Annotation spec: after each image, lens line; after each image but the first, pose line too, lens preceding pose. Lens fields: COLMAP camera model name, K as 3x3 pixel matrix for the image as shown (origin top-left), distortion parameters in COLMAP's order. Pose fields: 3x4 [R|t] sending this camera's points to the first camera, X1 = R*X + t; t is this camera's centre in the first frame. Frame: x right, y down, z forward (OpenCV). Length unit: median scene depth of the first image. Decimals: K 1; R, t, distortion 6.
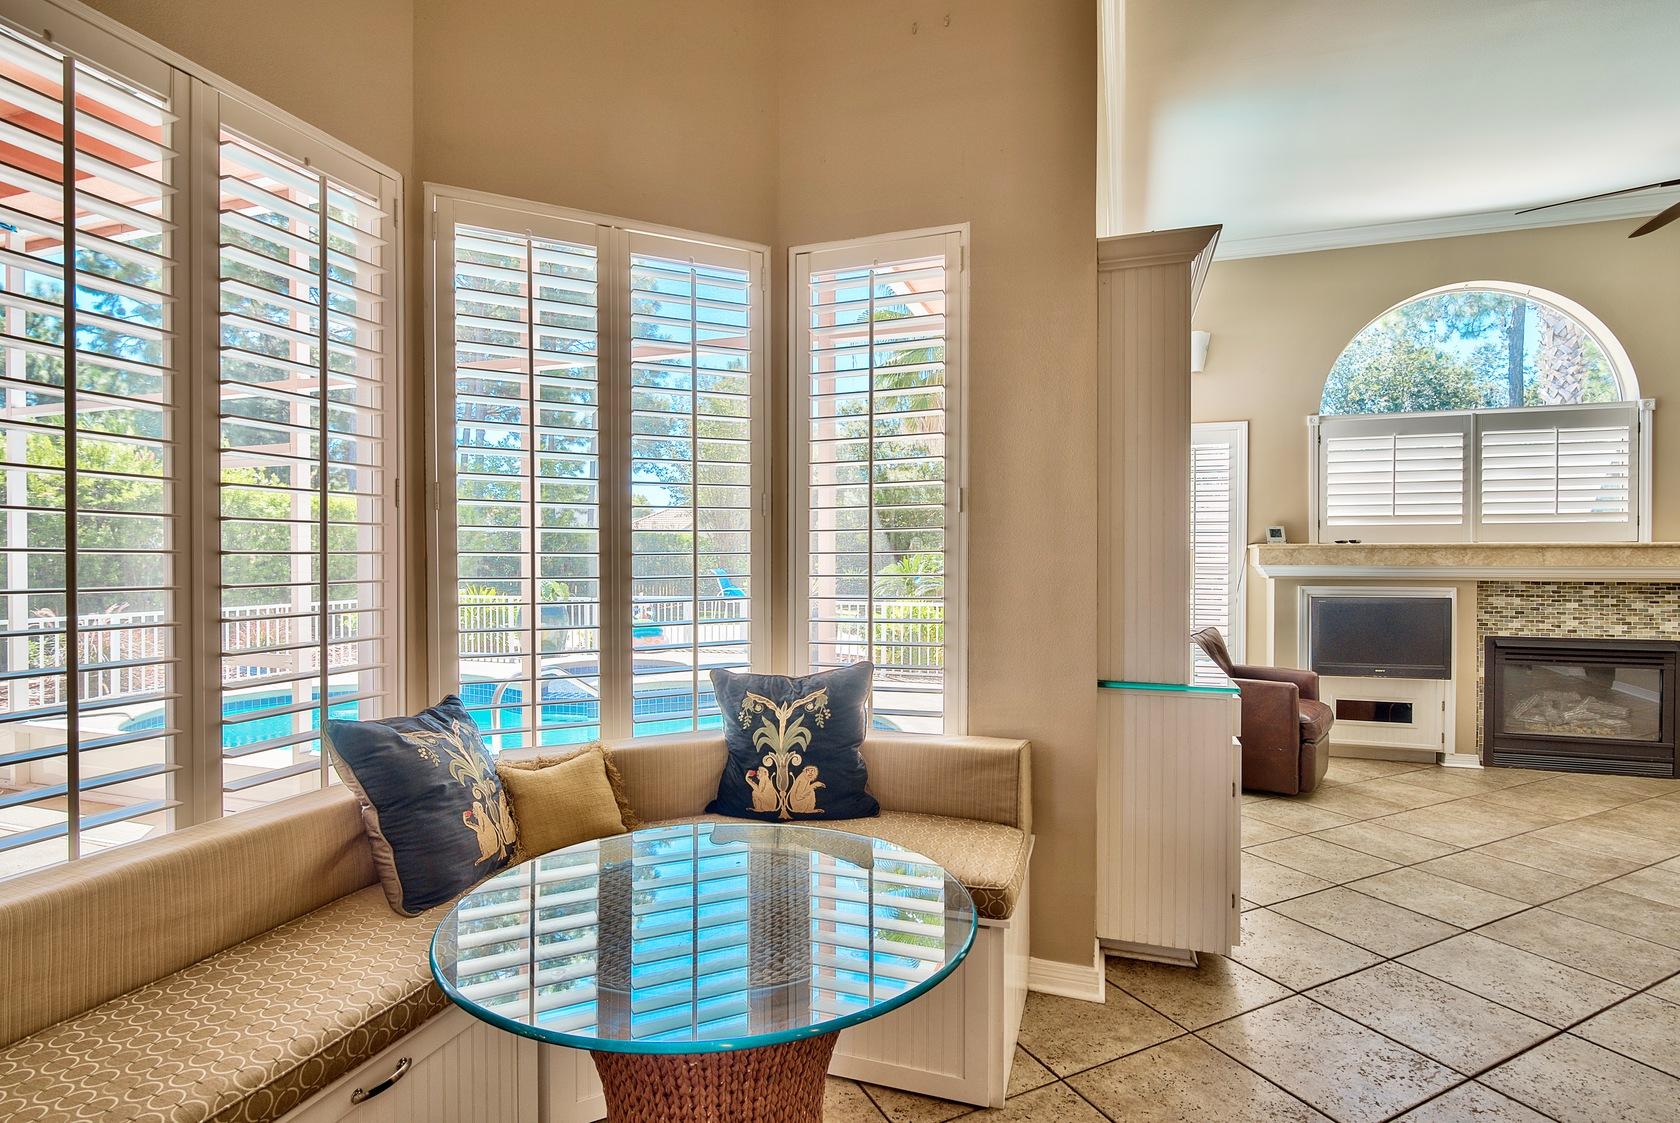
lens RADIAL K [[802.0, 0, 832.9], [0, 802.0, 557.0], [0, 0, 1]] dist [-0.007226, 0.001207]
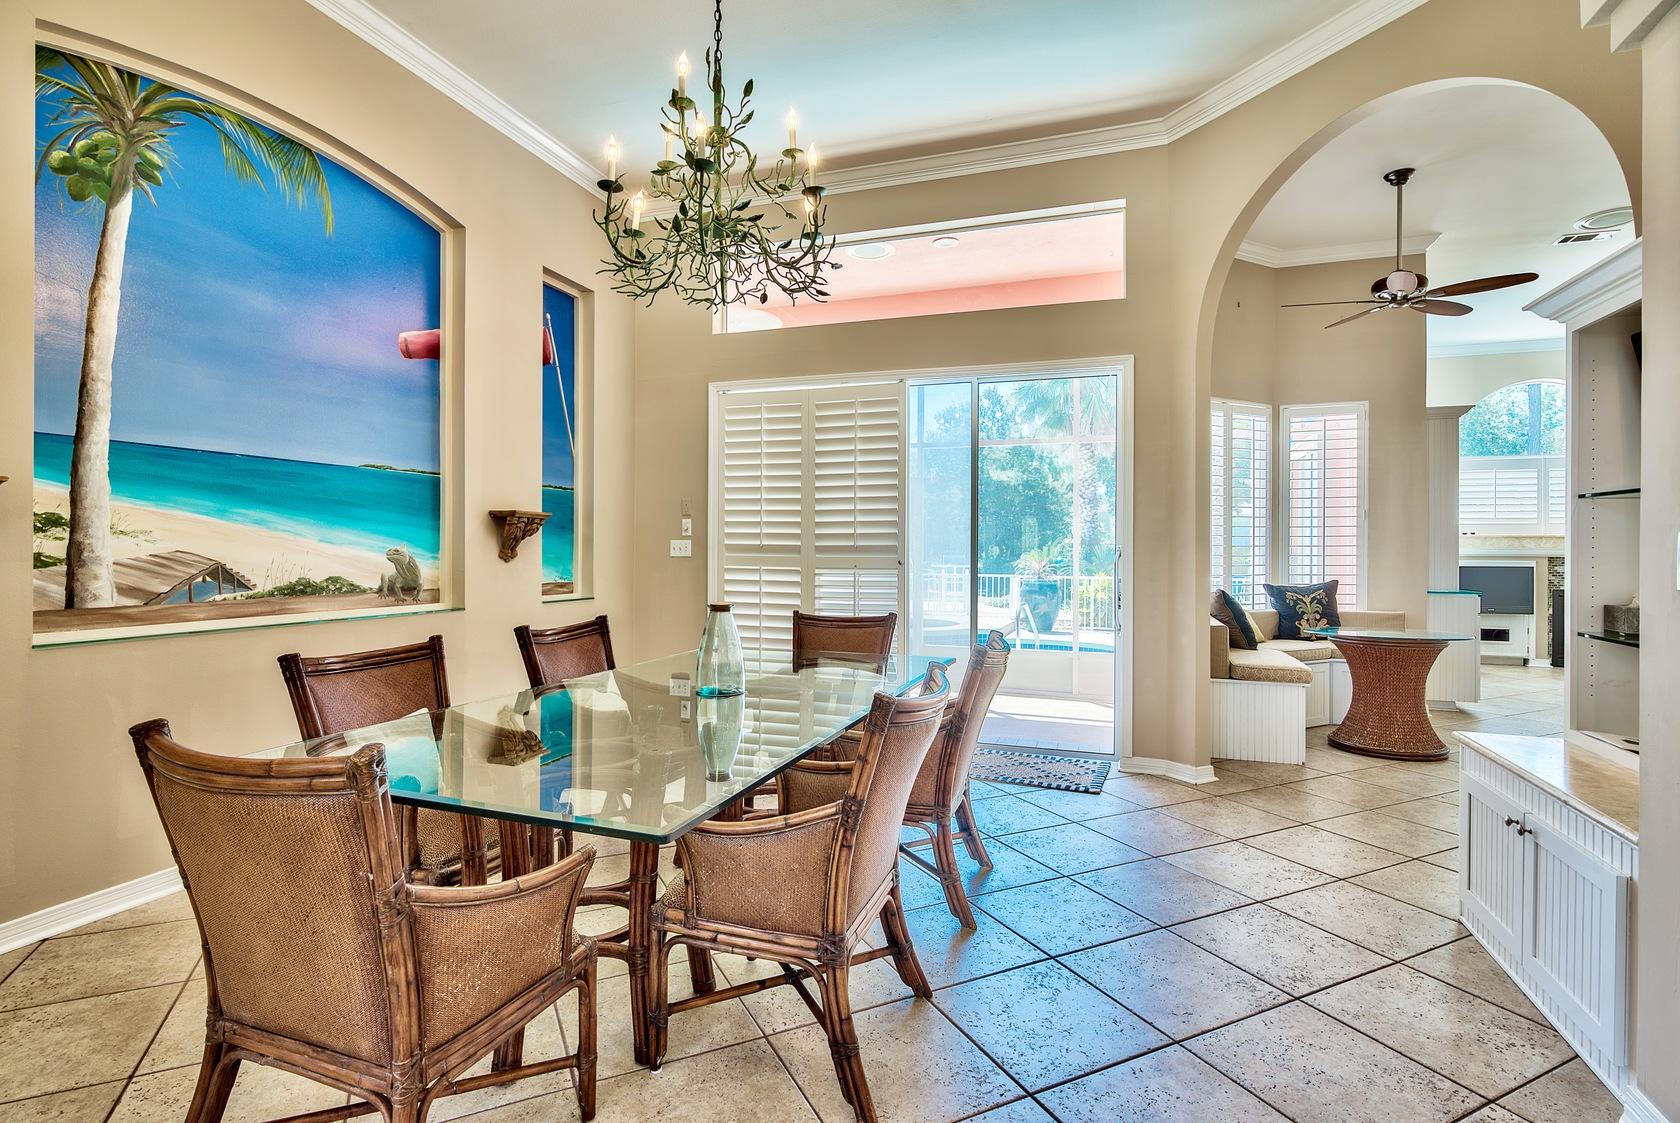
lens RADIAL K [[802.0, 0, 821.4], [0, 802.0, 543.9], [0, 0, 1]] dist [-0.007226, 0.001207]
pose [[0.999927, 0.007102, -0.009735, -0.649603], [-0.007133, 0.999970, -0.003170, 0.015664], [0.009712, 0.003240, 0.999948, -0.639034]]
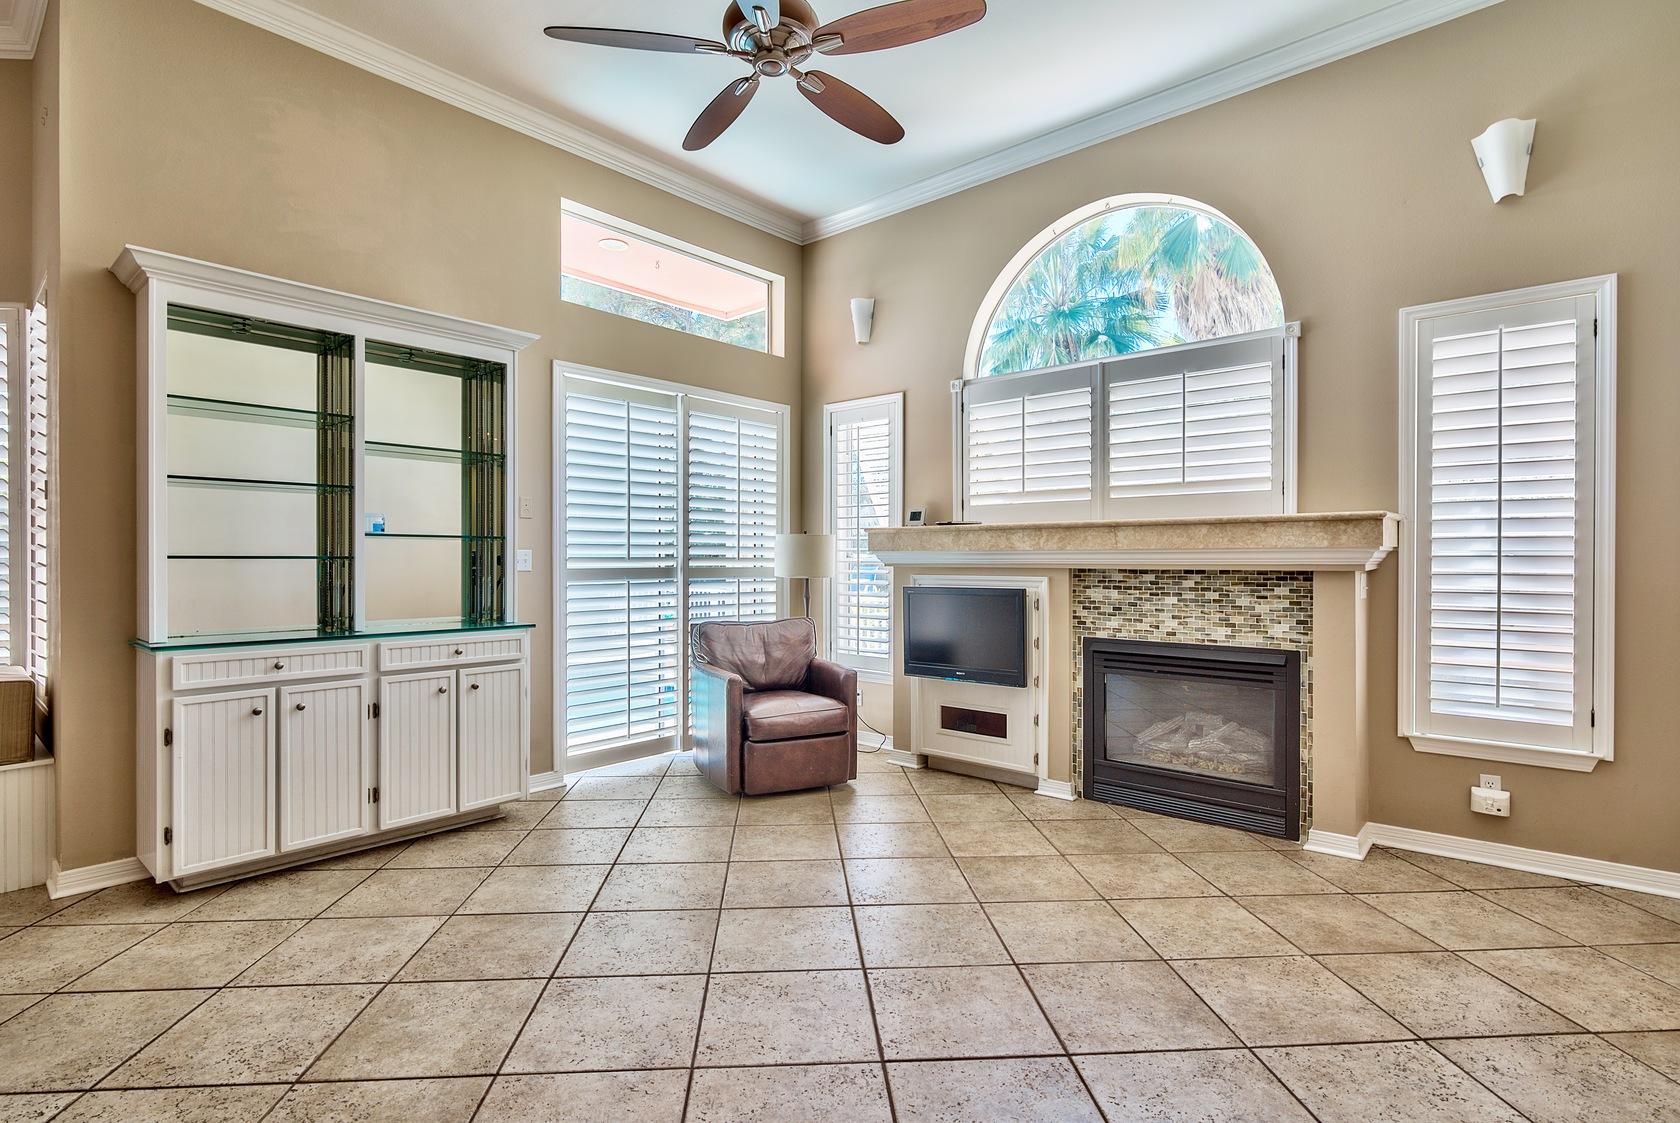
lens RADIAL K [[802.0, 0, 854.4], [0, 802.0, 557.5], [0, 0, 1]] dist [-0.007226, 0.001207]
pose [[0.929084, -0.000443, -0.369869, 0.914569], [-0.000727, 0.999995, -0.003025, 0.021332], [0.369869, 0.003079, 0.929079, 0.162844]]
